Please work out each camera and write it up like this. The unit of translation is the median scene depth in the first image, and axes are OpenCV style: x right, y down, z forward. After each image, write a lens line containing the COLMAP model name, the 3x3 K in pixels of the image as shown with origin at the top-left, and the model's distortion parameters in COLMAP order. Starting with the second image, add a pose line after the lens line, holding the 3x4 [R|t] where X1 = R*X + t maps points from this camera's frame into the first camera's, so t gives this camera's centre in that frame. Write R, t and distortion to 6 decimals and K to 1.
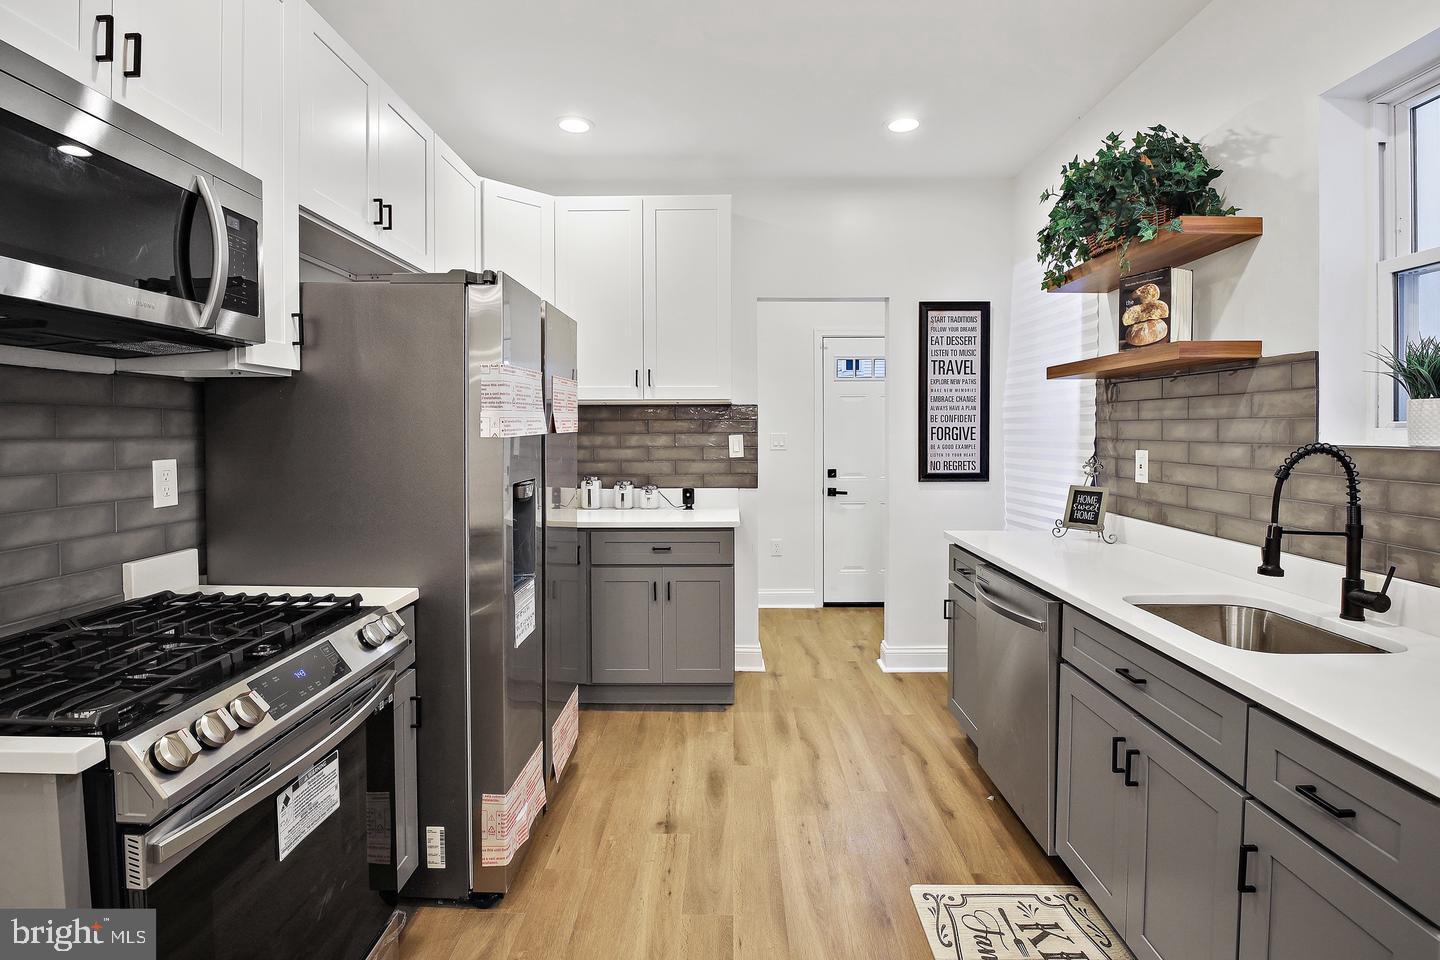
lens RADIAL K [[718.6, 0, 721.6], [0, 718.6, 441.5], [0, 0, 1]] dist [-0.006273, -0.011930]
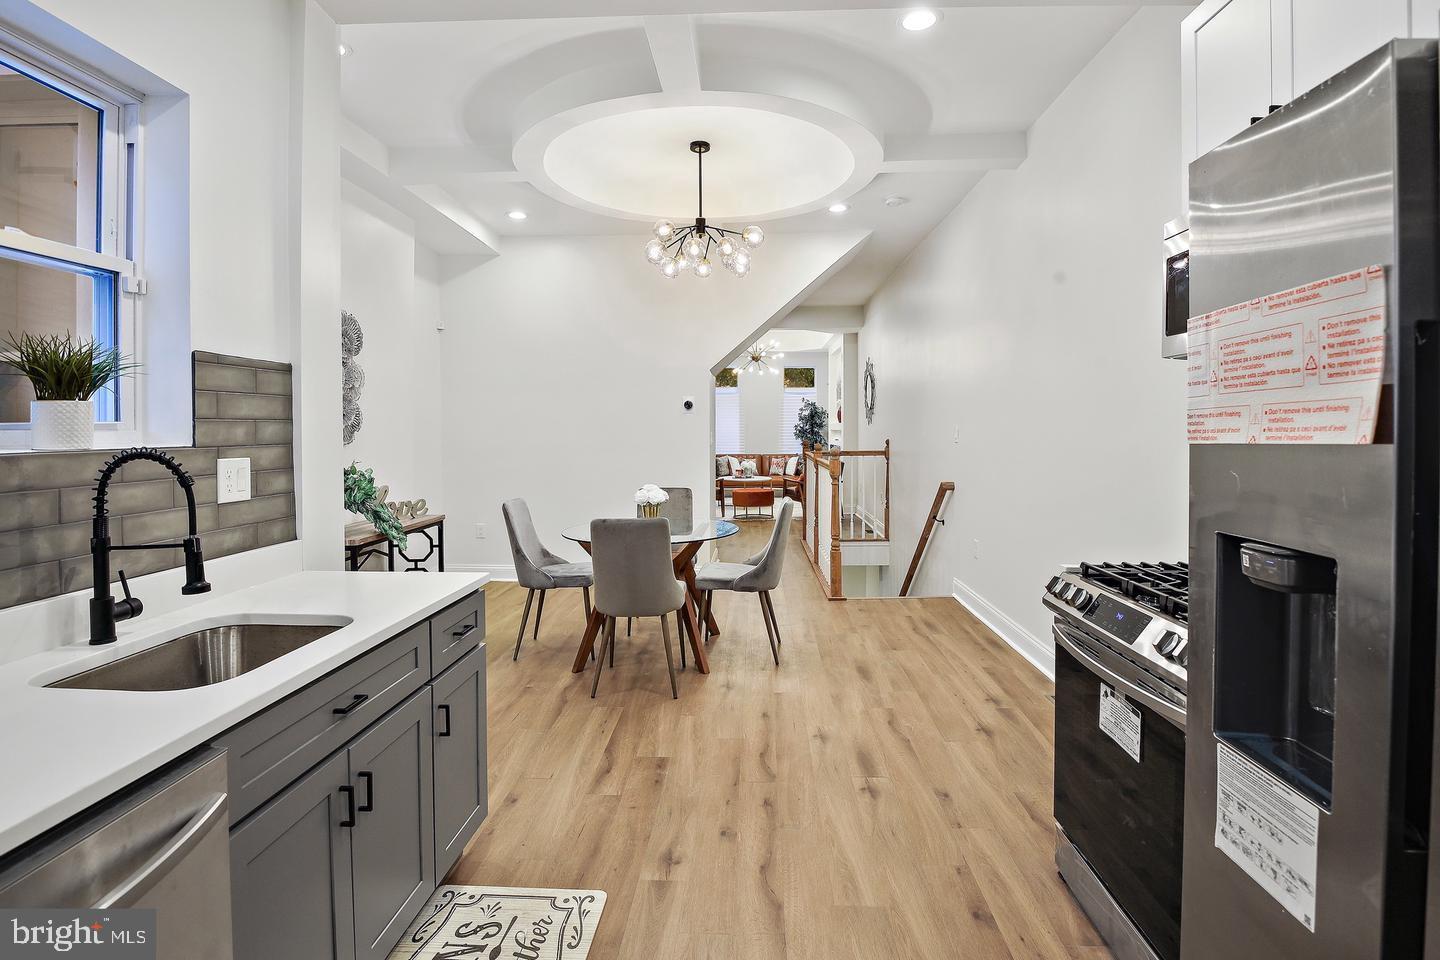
lens RADIAL K [[718.6, 0, 721.6], [0, 718.6, 441.5], [0, 0, 1]] dist [-0.006273, -0.011930]
pose [[-0.998947, 0.008786, 0.045036, 0.049302], [0.010061, 0.999552, 0.028173, -0.023941], [-0.044768, 0.028596, -0.998588, 1.870855]]
